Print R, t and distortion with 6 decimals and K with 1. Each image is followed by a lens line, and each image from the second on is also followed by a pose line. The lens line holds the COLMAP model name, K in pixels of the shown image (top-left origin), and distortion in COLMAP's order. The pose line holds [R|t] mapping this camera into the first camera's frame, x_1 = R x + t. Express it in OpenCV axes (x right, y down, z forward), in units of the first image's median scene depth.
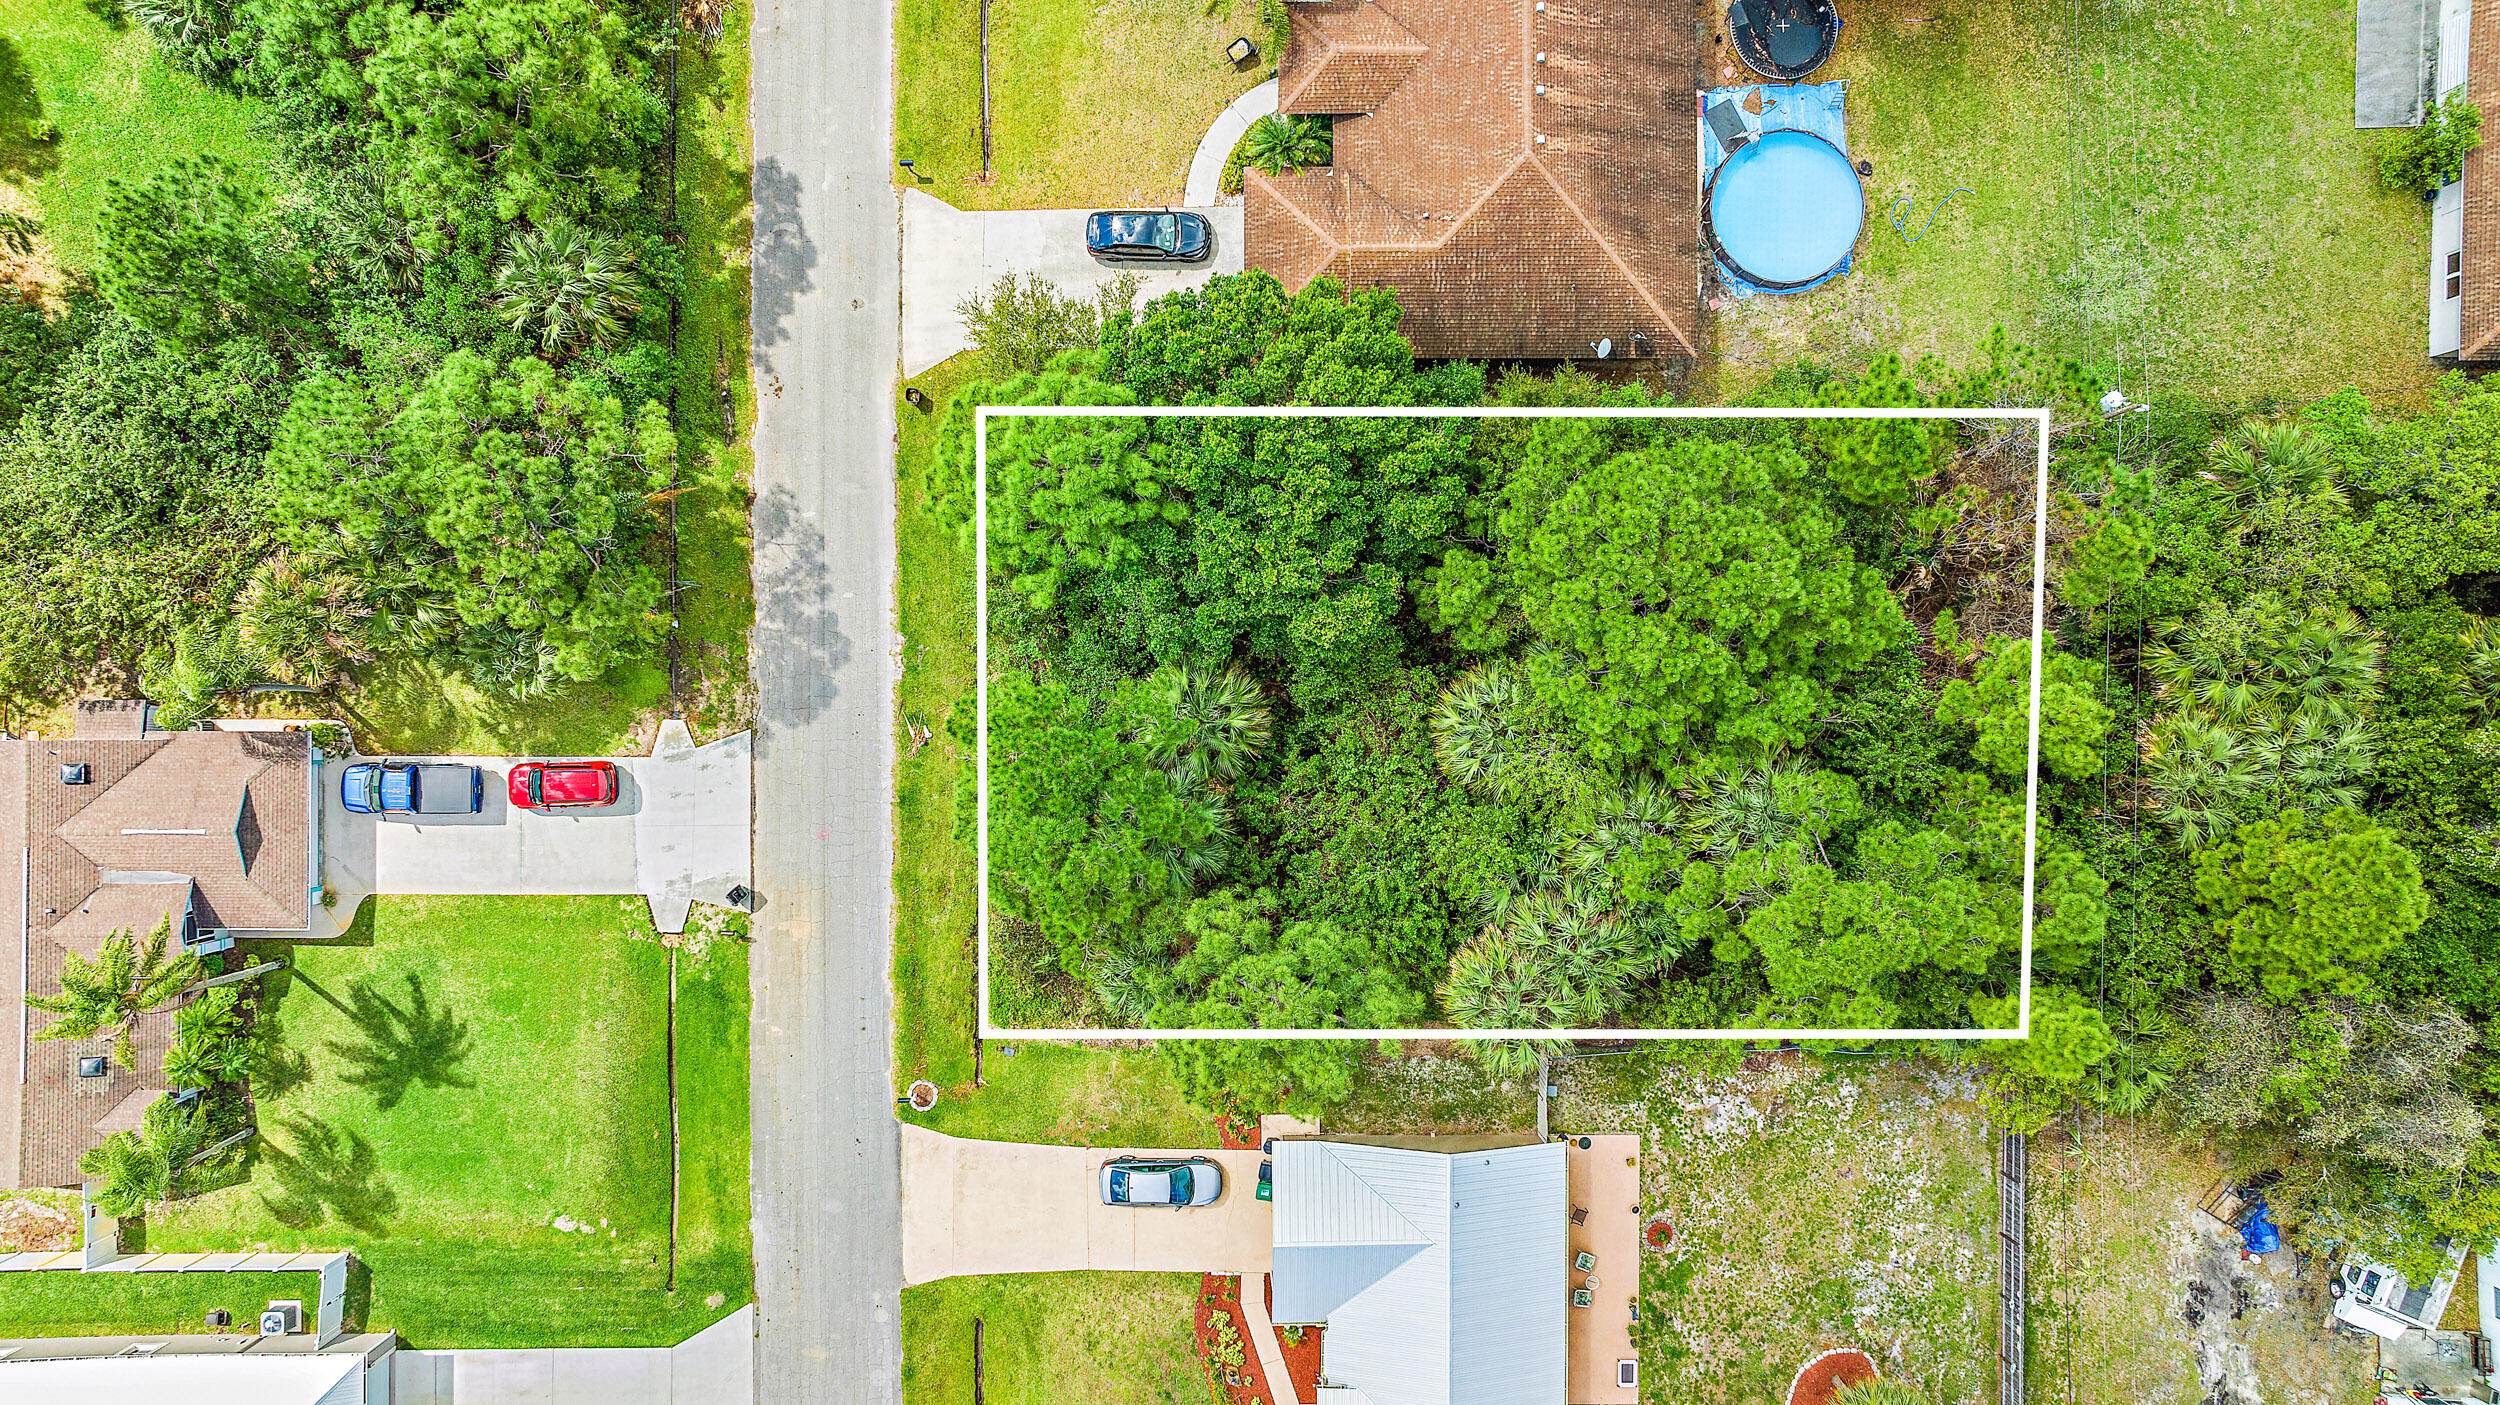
lens RADIAL K [[1728.1, 0, 1250.0], [0, 1728.1, 702.5], [0, 0, 1]] dist [-0.043741, 0.042777]
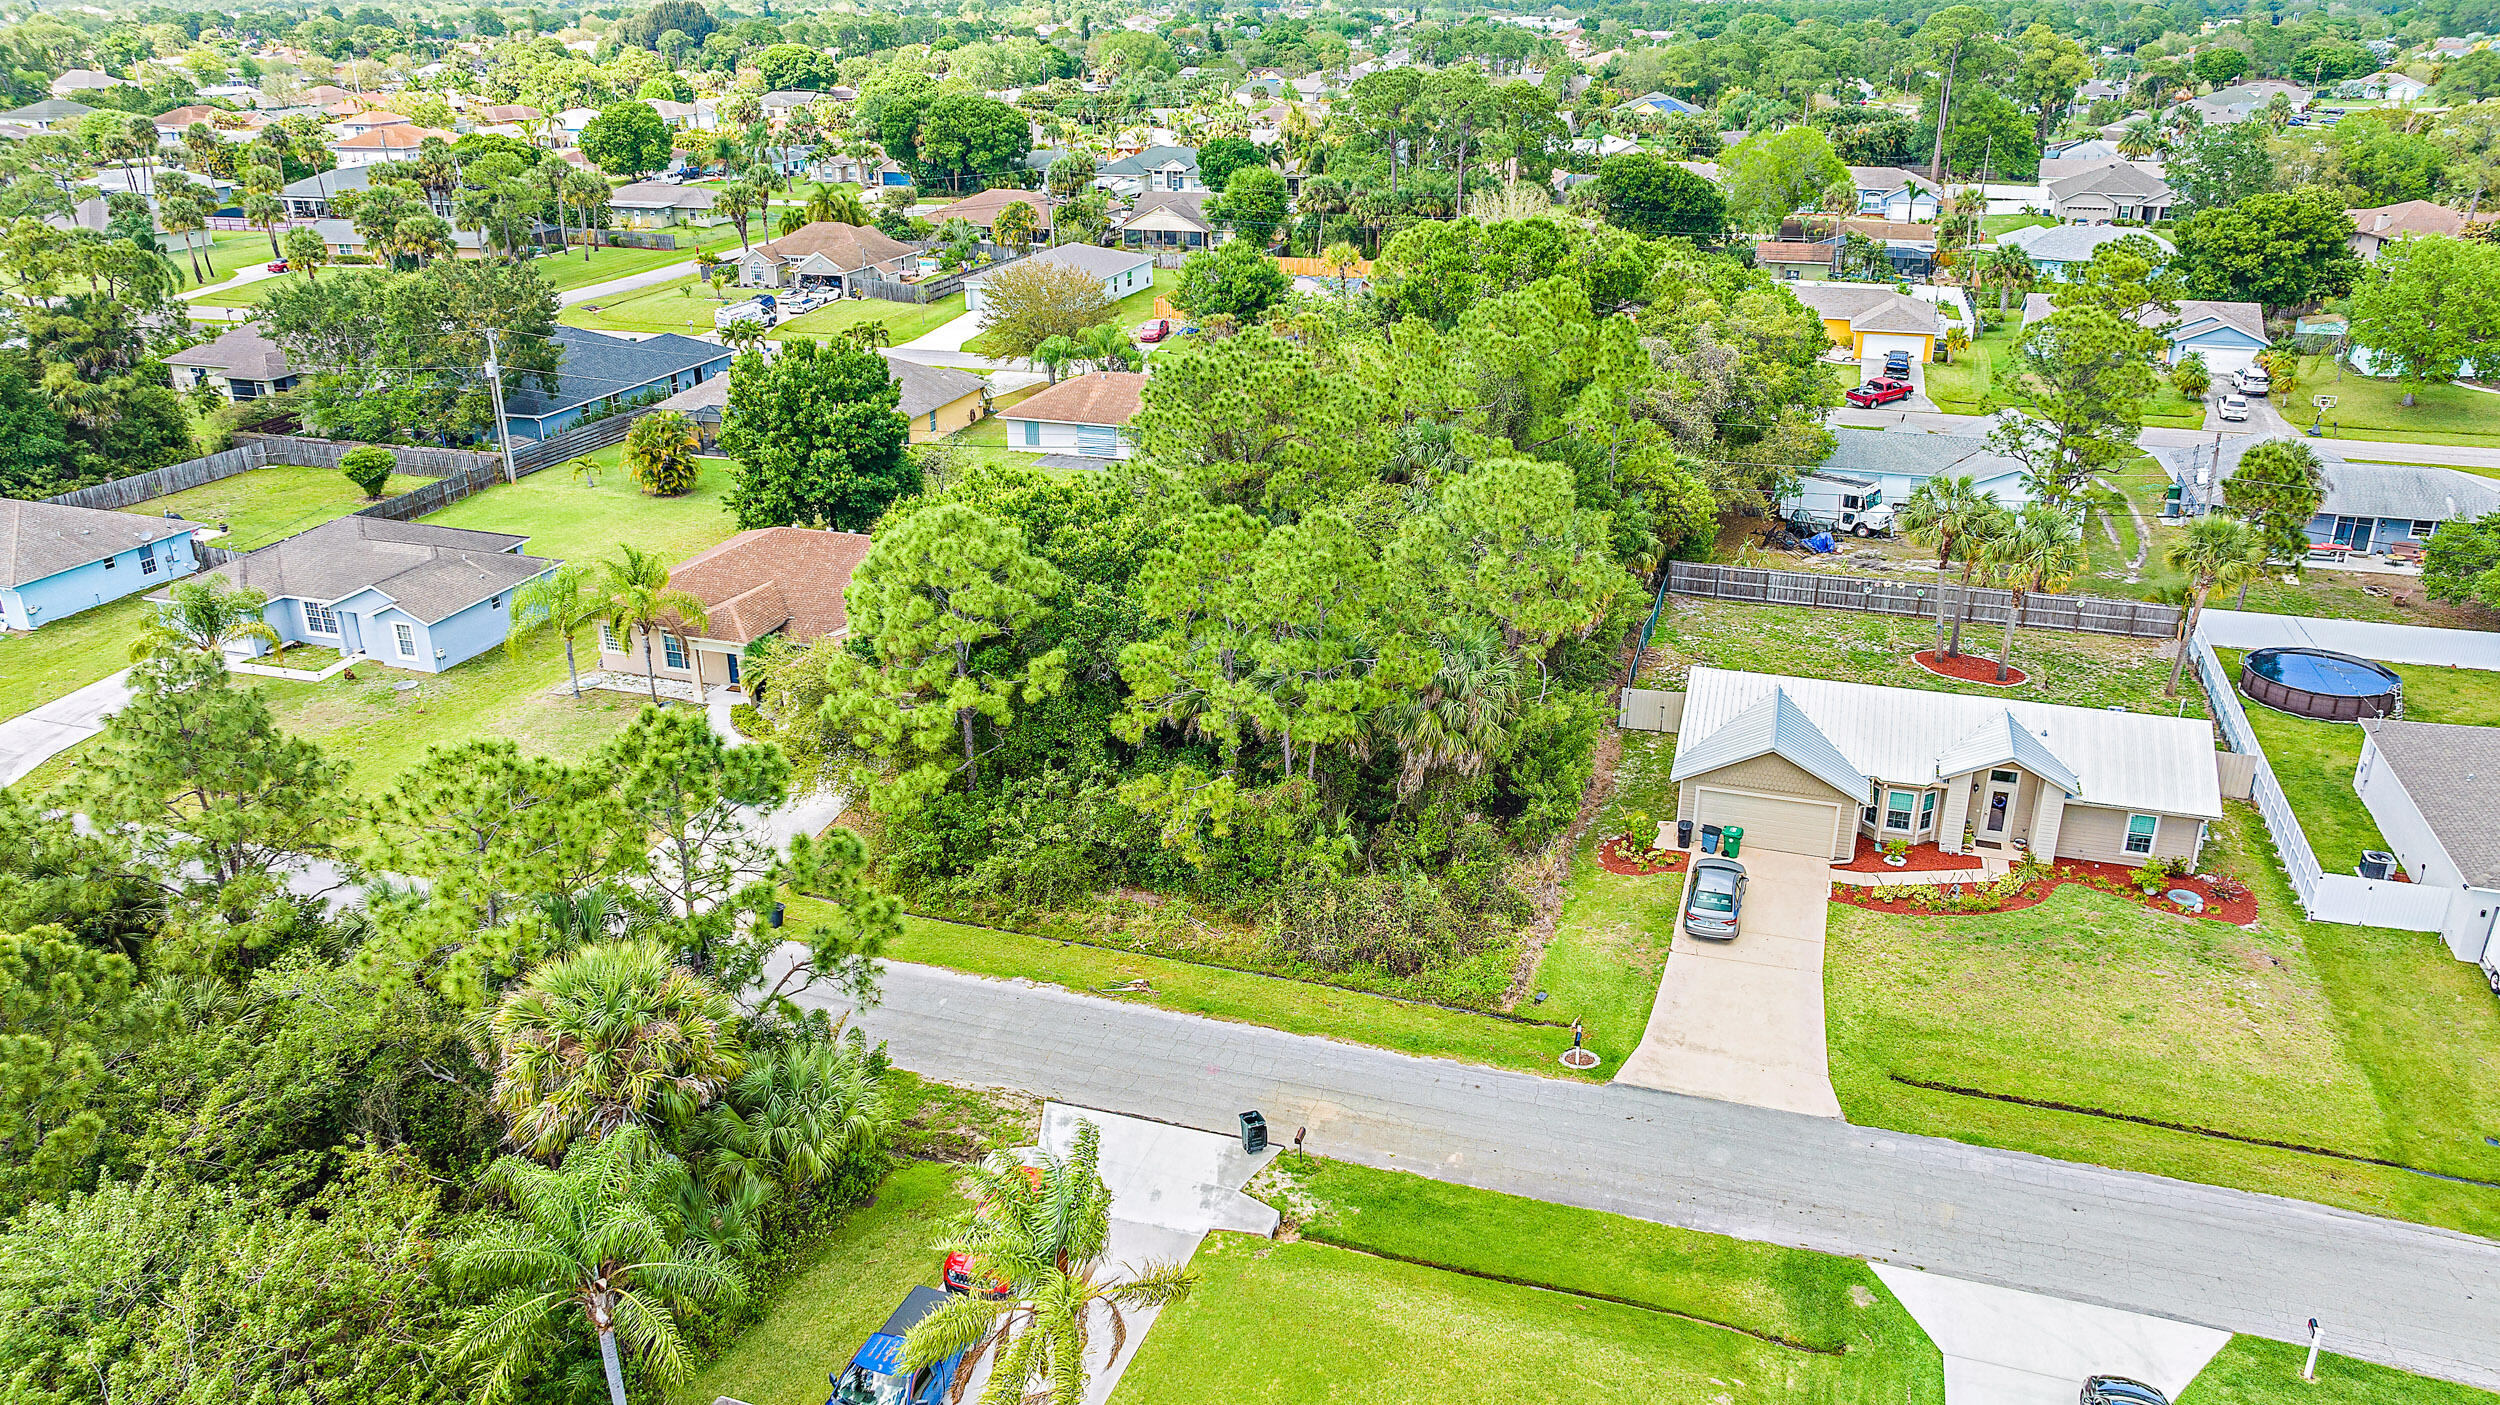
lens RADIAL K [[1728.1, 0, 1250.0], [0, 1728.1, 702.5], [0, 0, 1]] dist [-0.043741, 0.042777]
pose [[0.312427, -0.385707, 0.868113, -0.836545], [0.949864, 0.115181, -0.290674, 0.293500], [0.012125, 0.915403, 0.402355, 0.549040]]
